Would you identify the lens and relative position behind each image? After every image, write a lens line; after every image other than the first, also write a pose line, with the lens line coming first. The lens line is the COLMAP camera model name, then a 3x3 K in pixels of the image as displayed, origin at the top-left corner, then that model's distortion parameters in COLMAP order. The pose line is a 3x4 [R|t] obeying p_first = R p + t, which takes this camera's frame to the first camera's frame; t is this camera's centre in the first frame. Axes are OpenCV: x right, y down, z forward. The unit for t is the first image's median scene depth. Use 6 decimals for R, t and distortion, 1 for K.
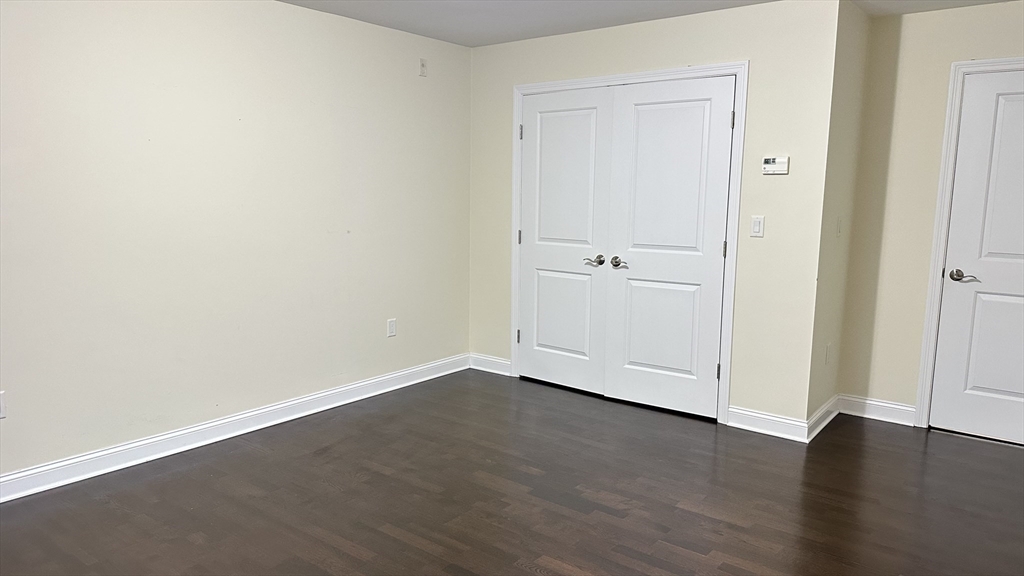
lens RADIAL K [[715.3, 0, 509.4], [0, 715.3, 290.2], [0, 0, 1]] dist [0.143994, -0.259827]
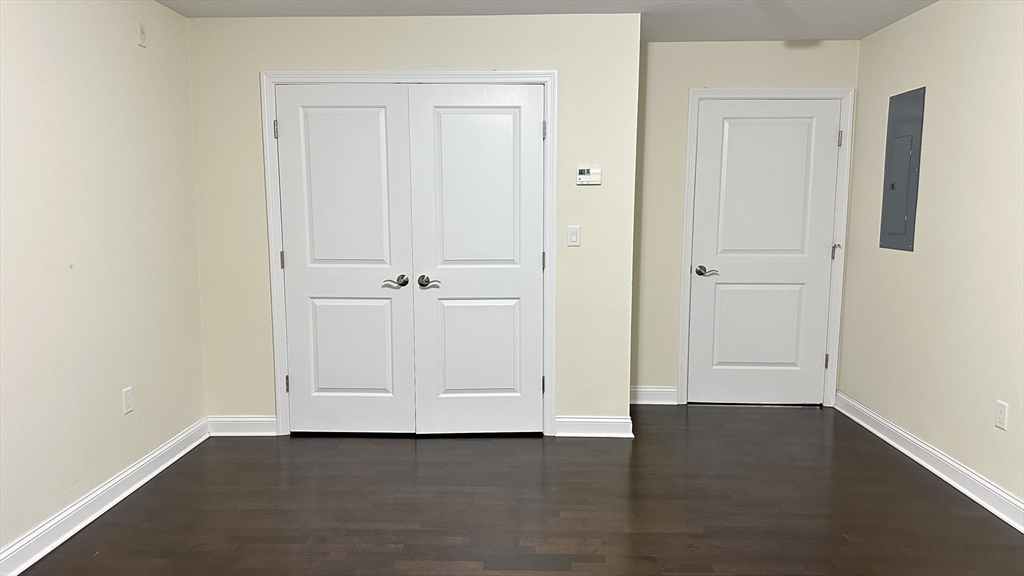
lens RADIAL K [[715.3, 0, 509.4], [0, 715.3, 290.2], [0, 0, 1]] dist [0.143994, -0.259827]
pose [[0.794187, -0.082912, 0.601991, -0.314651], [0.095418, 0.995374, 0.011210, -0.029269], [-0.600136, 0.048538, 0.798424, 0.232925]]
